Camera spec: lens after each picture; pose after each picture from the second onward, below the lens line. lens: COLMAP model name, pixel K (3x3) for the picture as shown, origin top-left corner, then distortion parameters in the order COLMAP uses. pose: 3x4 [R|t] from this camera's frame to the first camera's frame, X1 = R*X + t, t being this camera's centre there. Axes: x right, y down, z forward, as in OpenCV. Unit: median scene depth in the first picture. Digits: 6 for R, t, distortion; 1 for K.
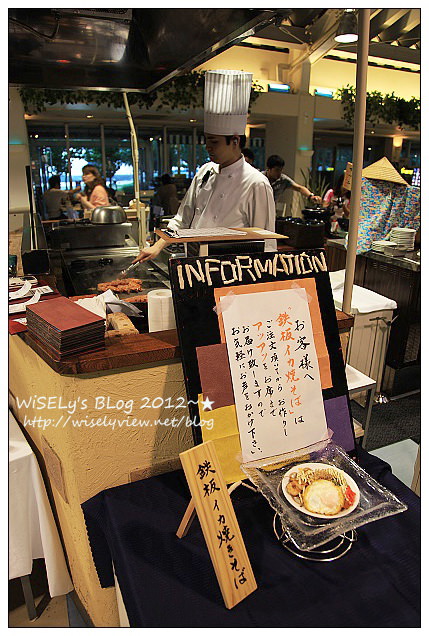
lens RADIAL K [[422.0, 0, 214.5], [0, 422.0, 318.0], [0, 0, 1]] dist [-0.075768, 0.000384]
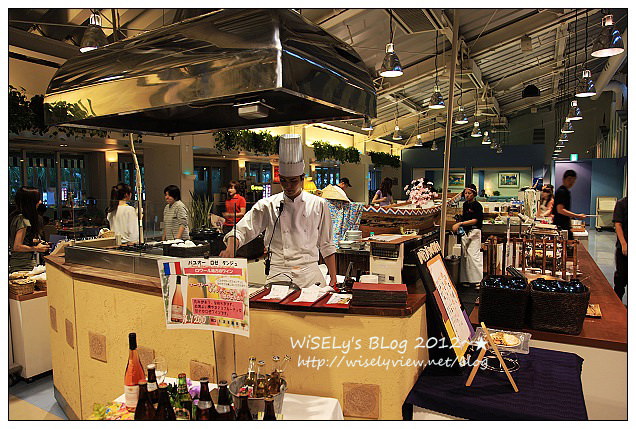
lens RADIAL K [[422.0, 0, 318.0], [0, 422.0, 214.5], [0, 0, 1]] dist [-0.075768, 0.000384]
pose [[0.799135, -0.057280, 0.598417, -0.222905], [0.218144, 0.955229, -0.199879, -0.000540], [-0.560176, 0.290271, 0.775852, -0.041303]]
